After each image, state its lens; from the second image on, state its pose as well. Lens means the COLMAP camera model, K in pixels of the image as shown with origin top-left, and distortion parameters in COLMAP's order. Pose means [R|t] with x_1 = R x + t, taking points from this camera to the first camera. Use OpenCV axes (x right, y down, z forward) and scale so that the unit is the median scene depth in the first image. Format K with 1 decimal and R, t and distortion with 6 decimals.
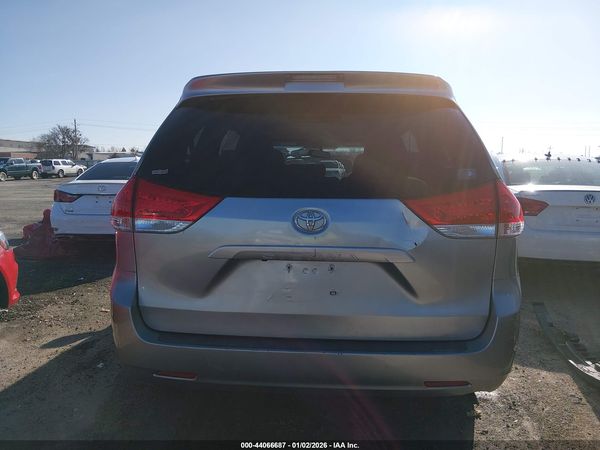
lens RADIAL K [[441.3, 0, 300.0], [0, 441.3, 225.0], [0, 0, 1]] dist [0.077384, -0.148016]
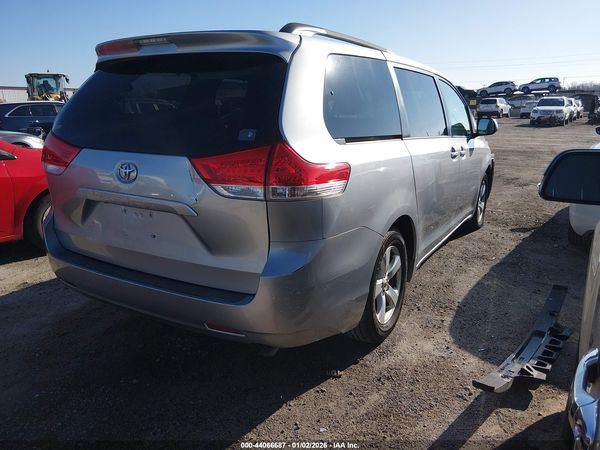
lens RADIAL K [[441.3, 0, 300.0], [0, 441.3, 225.0], [0, 0, 1]] dist [0.077384, -0.148016]
pose [[0.901974, 0.112919, -0.416765, 0.859158], [-0.056194, 0.987689, 0.145990, -0.063718], [0.428119, -0.108259, 0.897215, 0.121048]]
